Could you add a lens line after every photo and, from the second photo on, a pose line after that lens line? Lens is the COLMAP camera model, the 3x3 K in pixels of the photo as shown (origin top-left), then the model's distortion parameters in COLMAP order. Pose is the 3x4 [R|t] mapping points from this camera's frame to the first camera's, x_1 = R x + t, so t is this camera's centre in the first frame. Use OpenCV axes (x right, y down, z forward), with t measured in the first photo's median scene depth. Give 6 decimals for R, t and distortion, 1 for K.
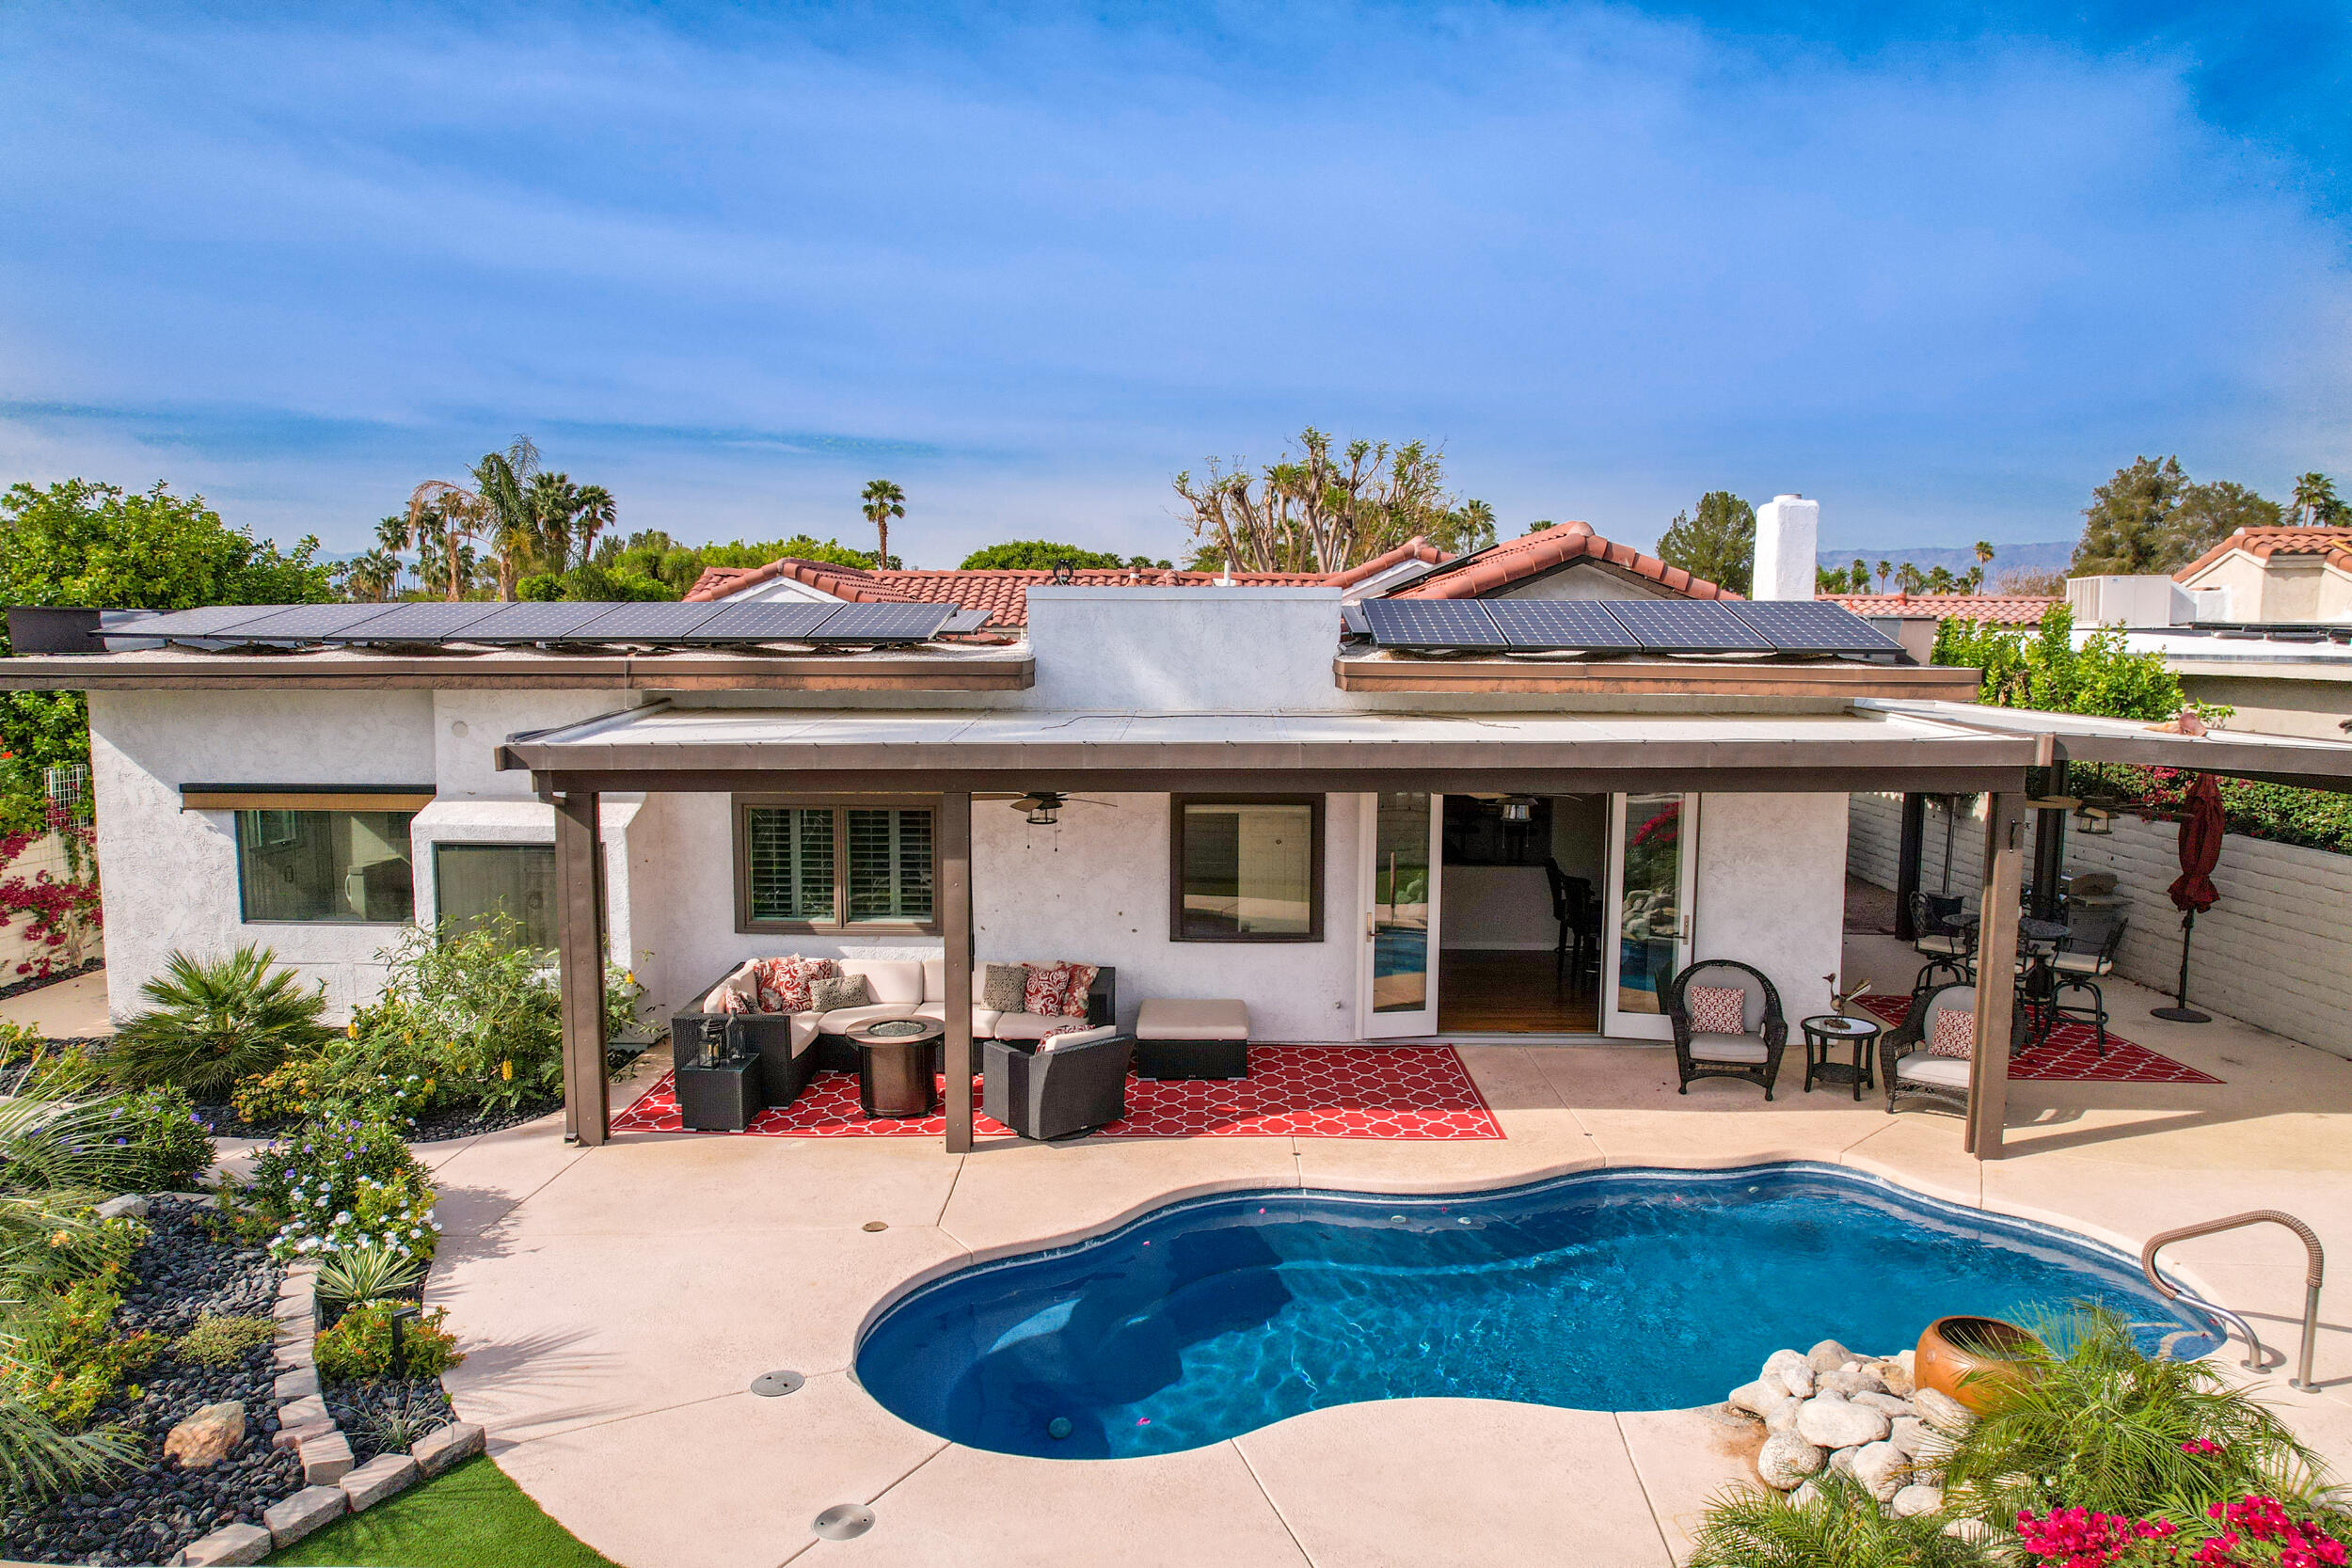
lens RADIAL K [[1510.4, 0, 1175.5], [0, 1510.4, 794.8], [0, 0, 1]] dist [-0.055306, 0.043404]
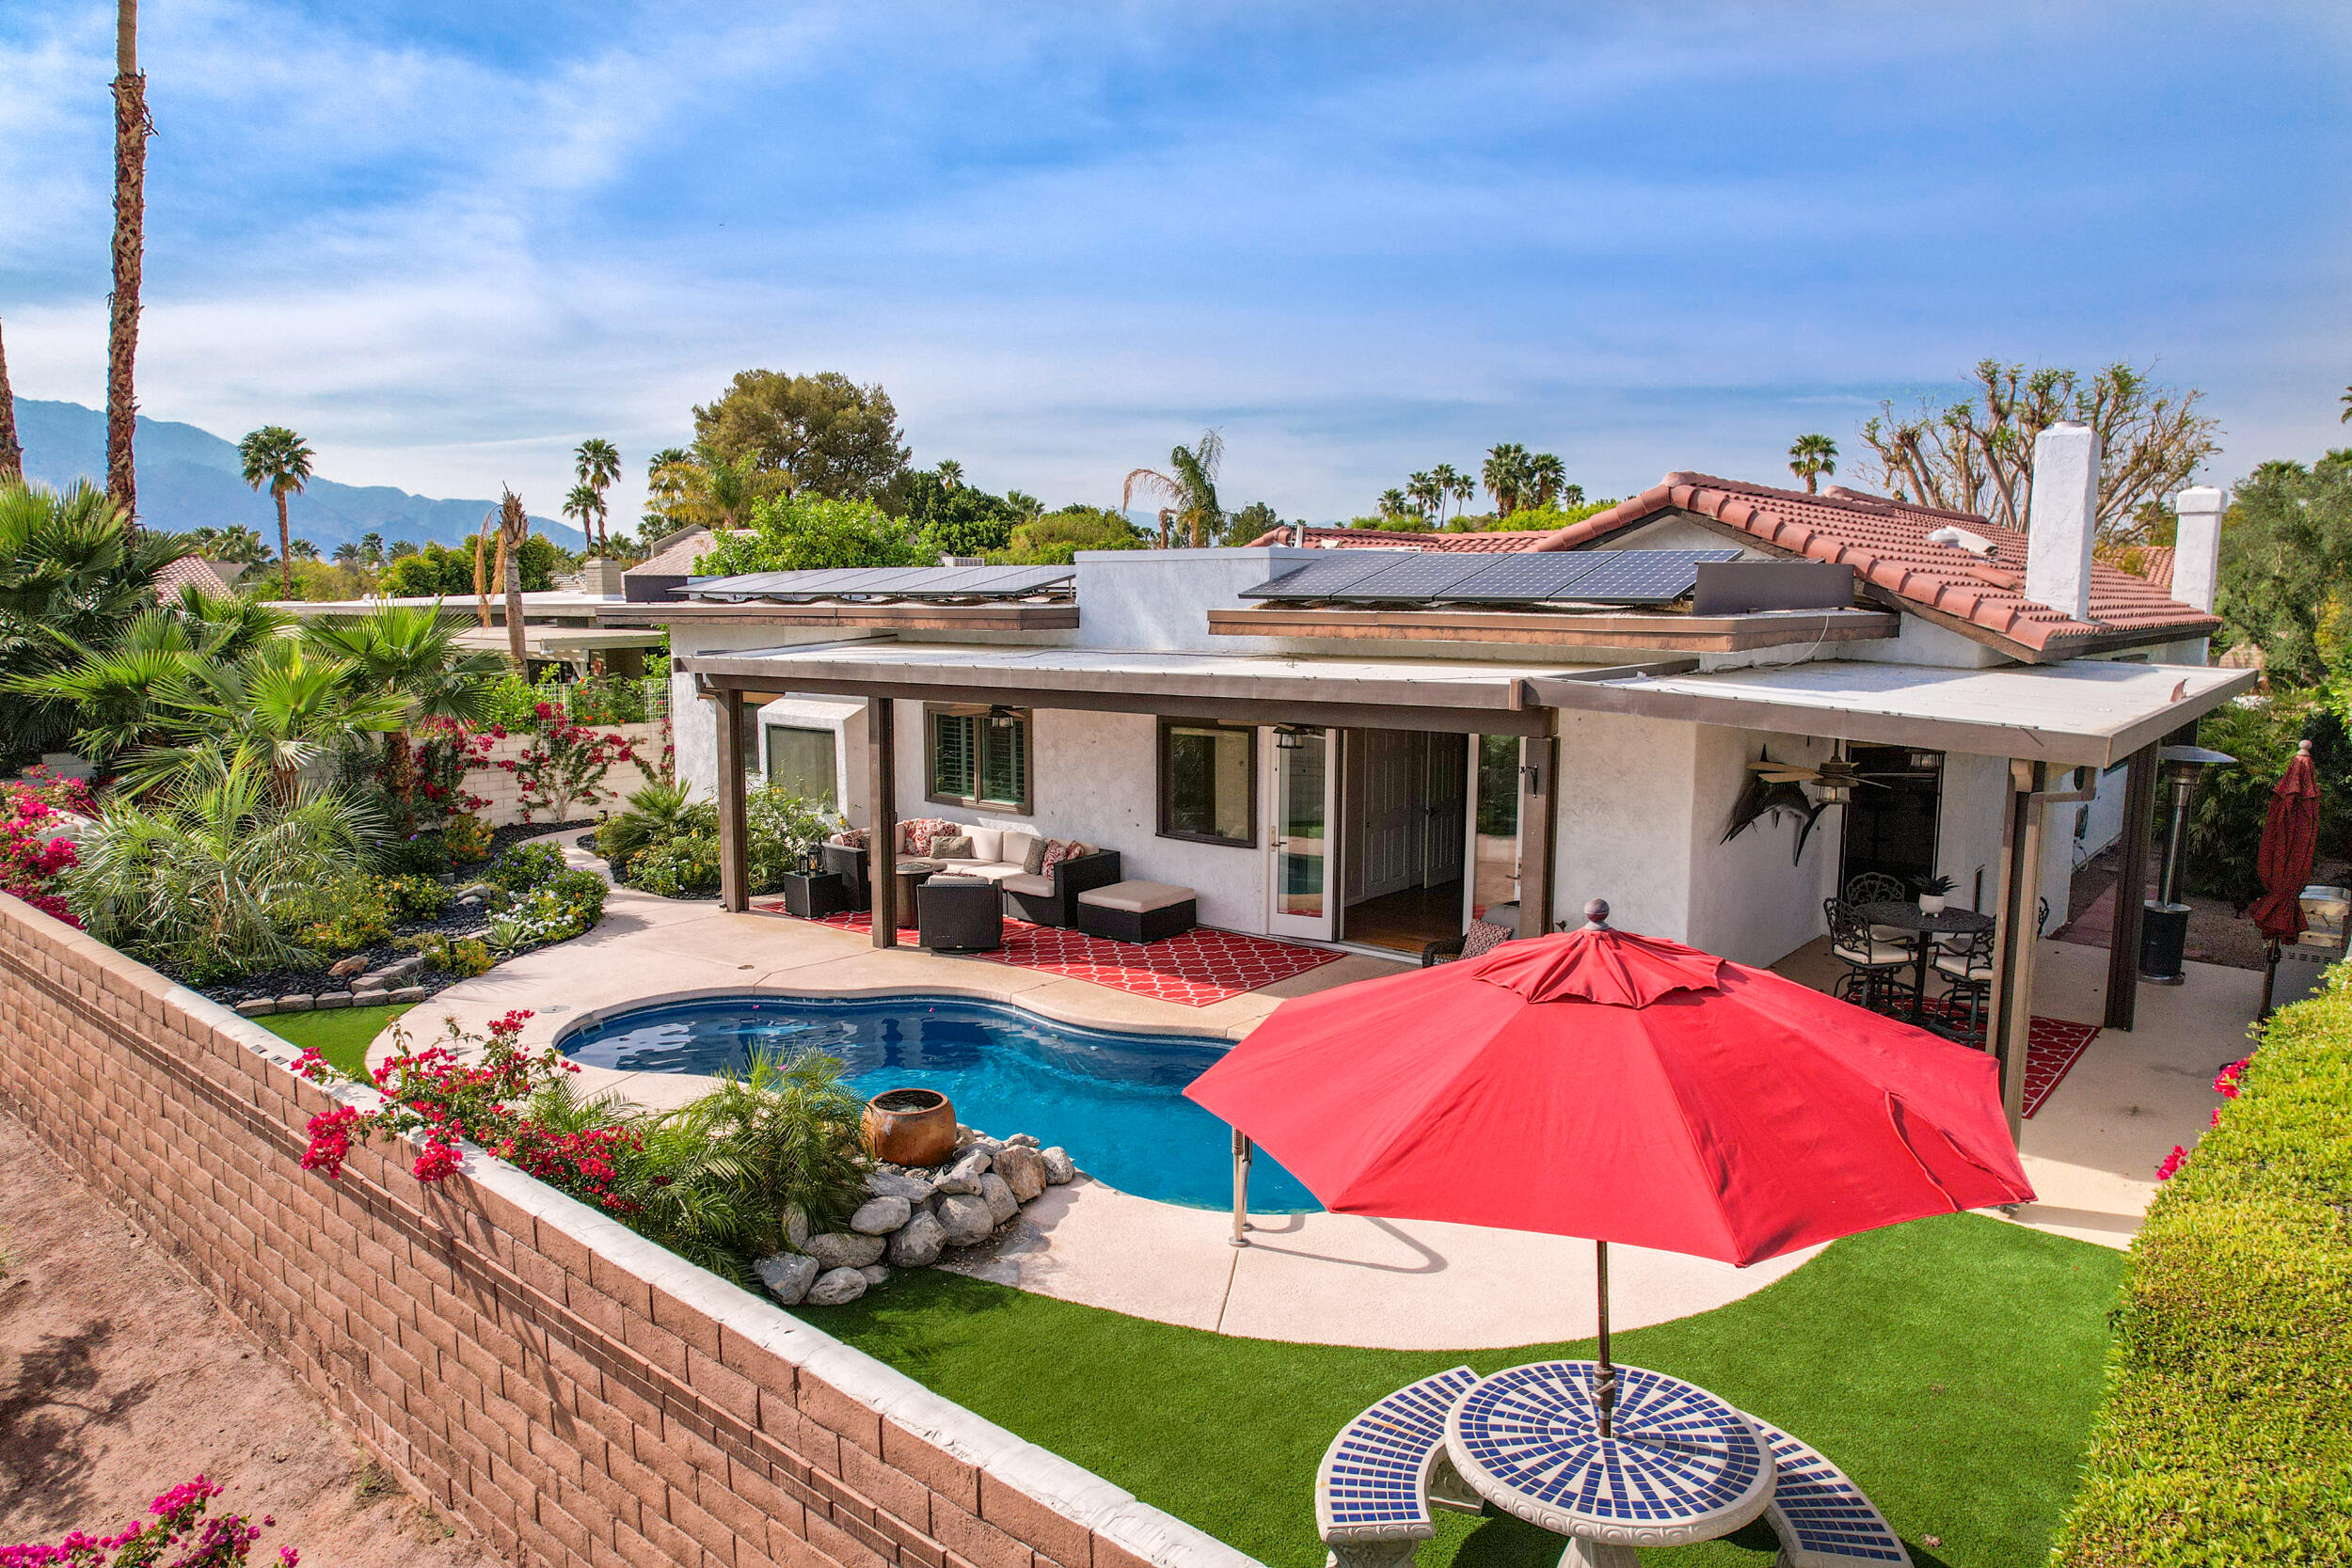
lens RADIAL K [[1510.4, 0, 1171.5], [0, 1510.4, 794.8], [0, 0, 1]] dist [-0.055306, 0.043404]
pose [[0.774762, 0.080386, -0.627122, 0.791870], [-0.064775, 0.996757, 0.047741, 0.003258], [0.628926, 0.003634, 0.777457, 0.040862]]
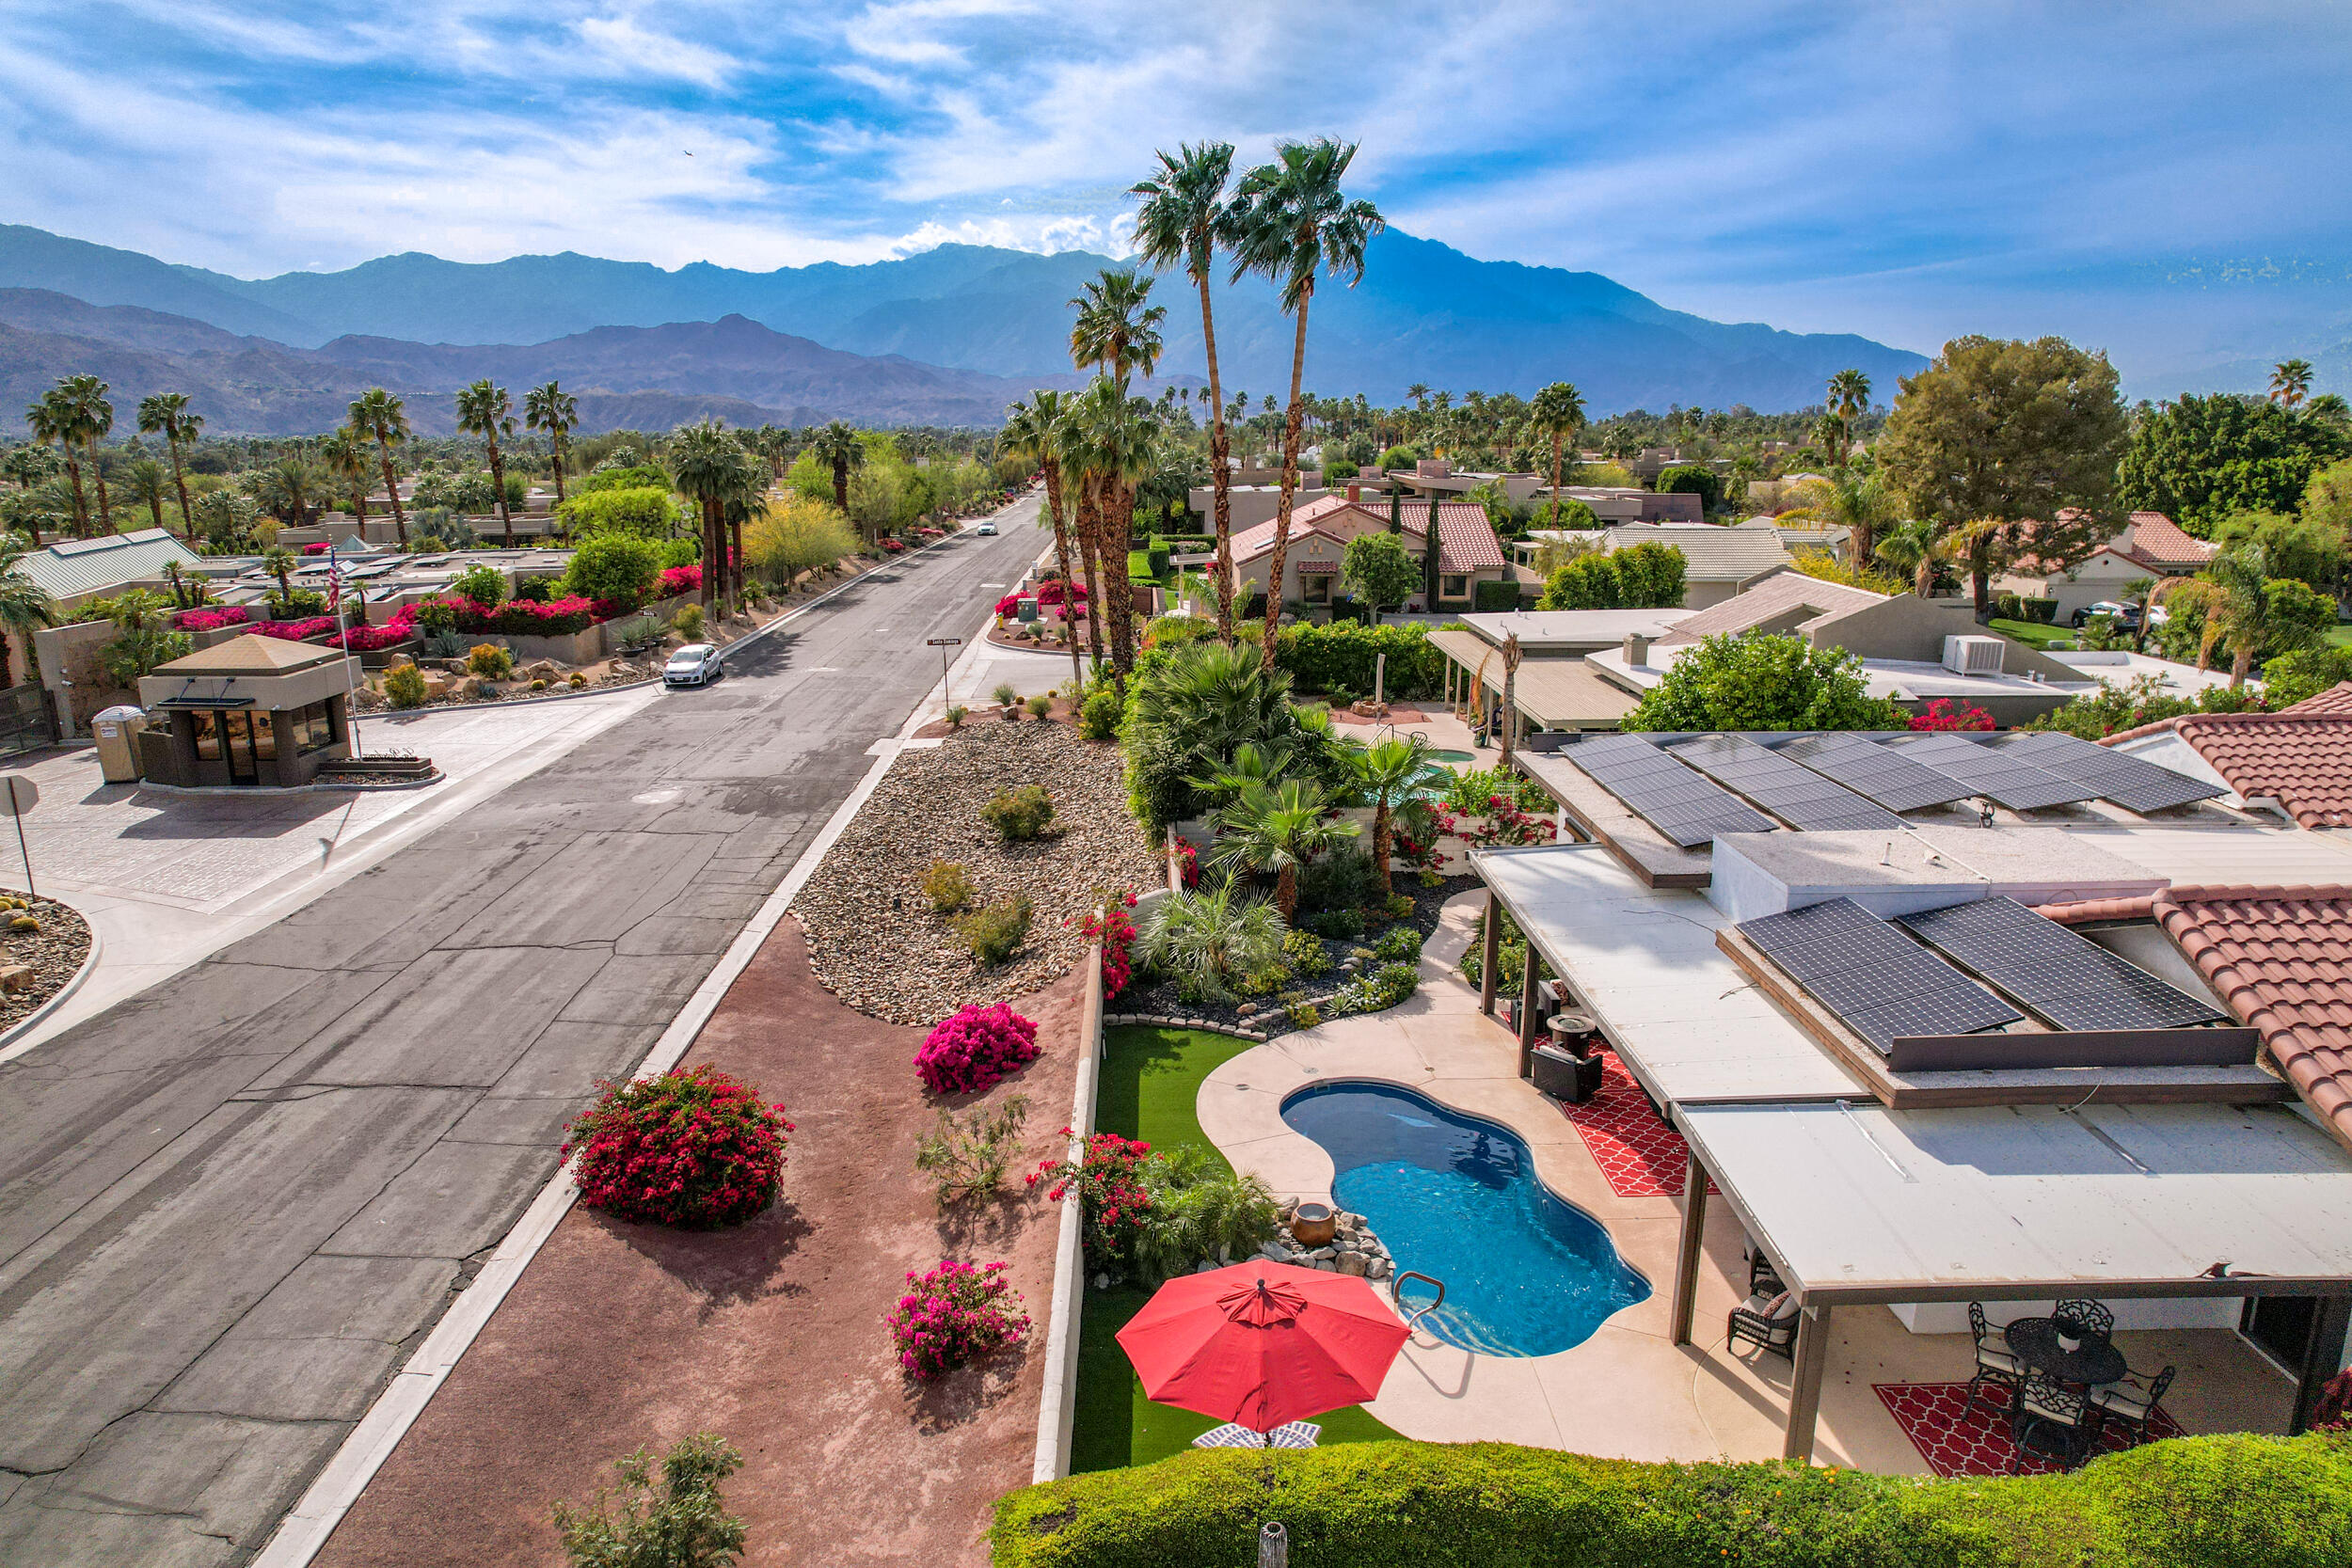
lens RADIAL K [[1510.4, 0, 1167.8], [0, 1510.4, 781.7], [0, 0, 1]] dist [-0.055306, 0.043404]
pose [[0.045754, 0.227855, -0.972620, 1.582939], [-0.106774, 0.969177, 0.222025, -0.523982], [0.993230, 0.093692, 0.068672, 0.225966]]
